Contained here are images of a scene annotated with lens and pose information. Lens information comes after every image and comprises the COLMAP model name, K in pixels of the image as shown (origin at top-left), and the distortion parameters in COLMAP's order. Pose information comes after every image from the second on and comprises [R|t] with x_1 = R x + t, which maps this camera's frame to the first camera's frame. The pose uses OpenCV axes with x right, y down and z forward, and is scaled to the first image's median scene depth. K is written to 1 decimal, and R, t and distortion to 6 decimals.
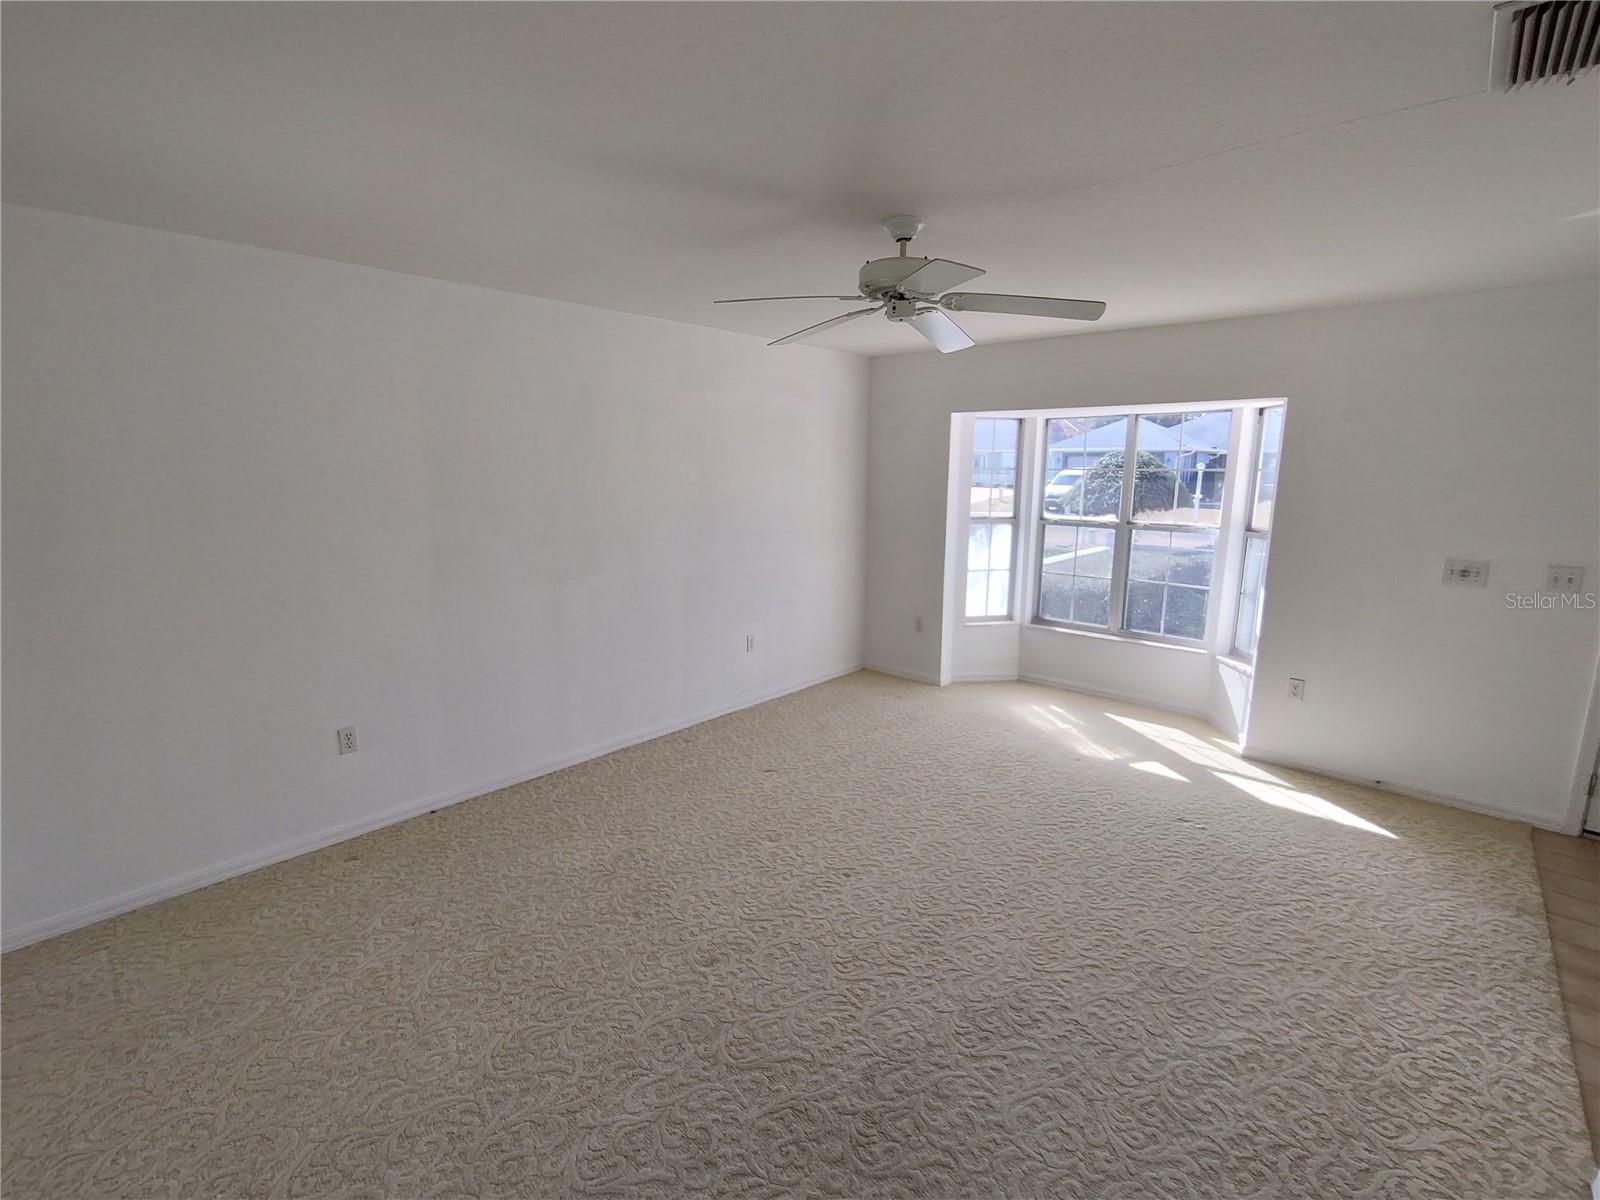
lens RADIAL K [[724.5, 0, 804.0], [0, 724.5, 600.2], [0, 0, 1]] dist [-0.003901, 0.002099]
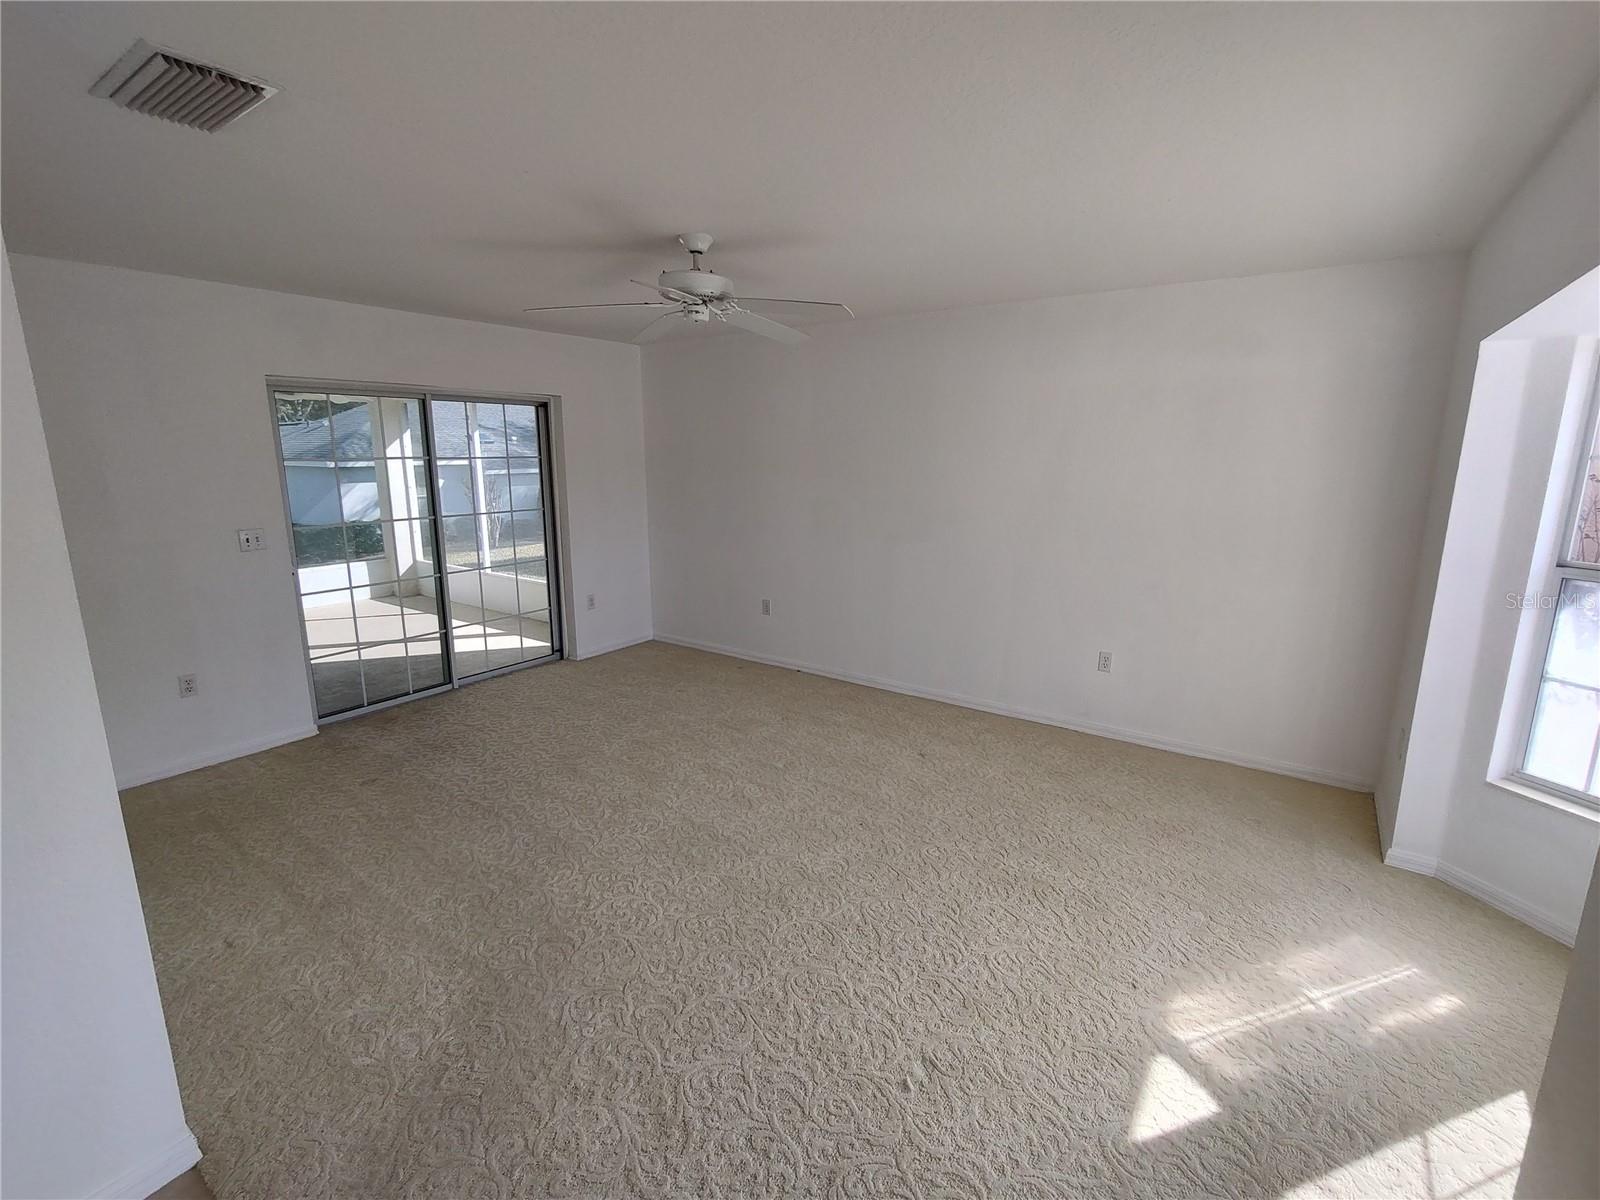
lens RADIAL K [[724.5, 0, 802.6], [0, 724.5, 597.8], [0, 0, 1]] dist [-0.003901, 0.002099]
pose [[0.116933, 0.194479, -0.973912, 0.703321], [-0.184123, 0.967884, 0.171169, -0.094172], [0.975923, 0.159304, 0.148986, 0.535696]]
